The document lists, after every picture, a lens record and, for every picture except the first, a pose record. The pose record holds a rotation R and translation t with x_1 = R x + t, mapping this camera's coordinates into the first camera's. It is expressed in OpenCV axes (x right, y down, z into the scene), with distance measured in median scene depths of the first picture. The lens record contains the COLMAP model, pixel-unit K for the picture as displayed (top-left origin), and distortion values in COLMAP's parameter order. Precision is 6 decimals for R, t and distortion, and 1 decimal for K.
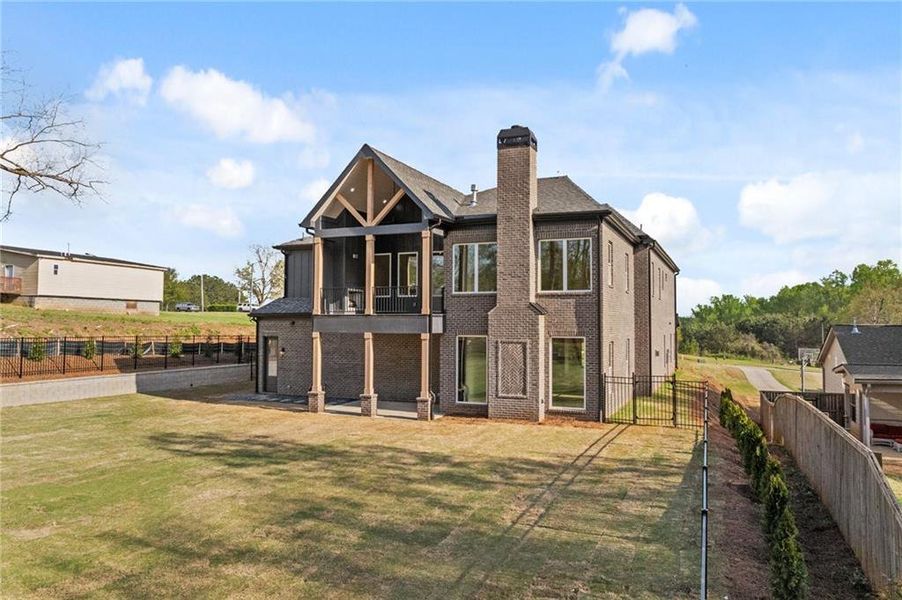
lens RADIAL K [[407.9, 0, 455.2], [0, 407.9, 297.6], [0, 0, 1]] dist [0.000226, 0.000228]
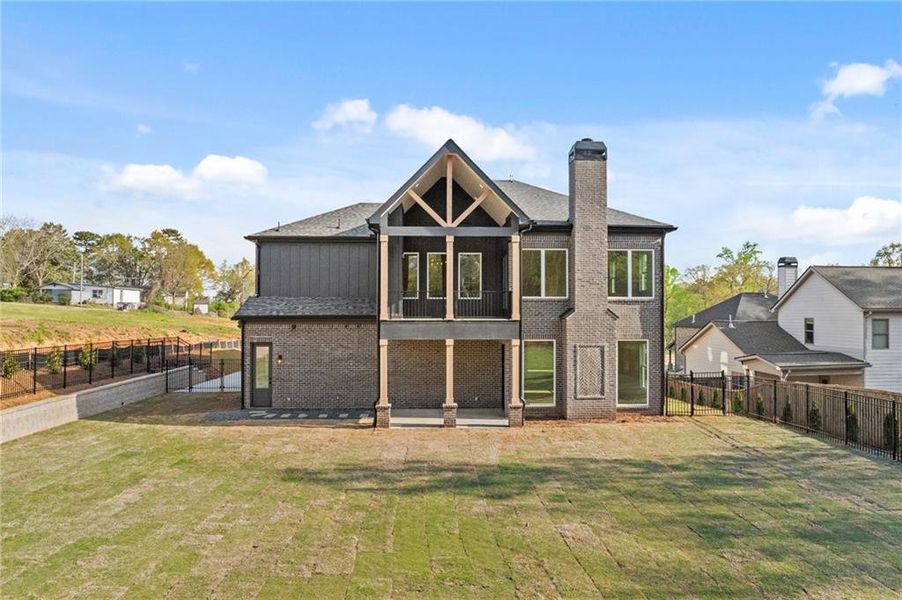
lens RADIAL K [[407.9, 0, 455.2], [0, 407.9, 297.6], [0, 0, 1]] dist [0.000226, 0.000228]
pose [[0.959211, 0.009153, 0.282541, -0.467892], [-0.012223, 0.999884, 0.009105, -0.019515], [-0.282425, -0.012187, 0.959212, 0.087139]]
